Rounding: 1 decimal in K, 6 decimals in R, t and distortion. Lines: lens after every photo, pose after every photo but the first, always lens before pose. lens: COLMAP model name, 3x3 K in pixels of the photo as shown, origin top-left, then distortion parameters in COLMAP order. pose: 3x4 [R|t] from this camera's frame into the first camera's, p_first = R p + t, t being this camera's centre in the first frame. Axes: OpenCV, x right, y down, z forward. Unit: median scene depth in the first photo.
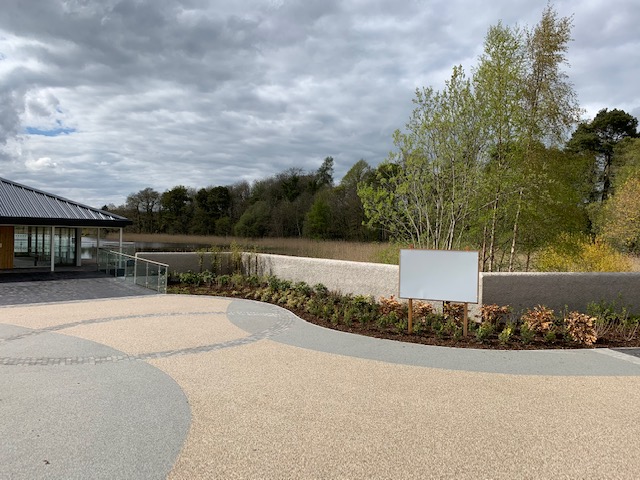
lens RADIAL K [[485.2, 0, 320.0], [0, 485.2, 240.0], [0, 0, 1]] dist [0.033839, -0.055766]
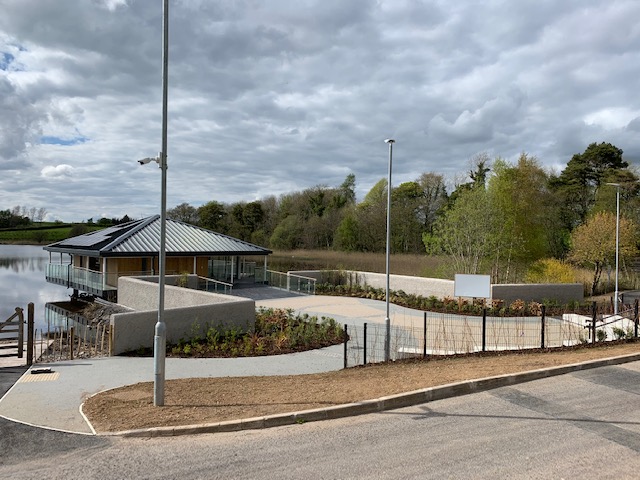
lens RADIAL K [[485.2, 0, 320.0], [0, 485.2, 240.0], [0, 0, 1]] dist [0.033839, -0.055766]
pose [[0.999798, -0.004695, -0.019549, -0.215977], [0.004465, 0.999920, -0.011819, -0.060532], [0.019603, 0.011730, 0.999739, -0.657420]]
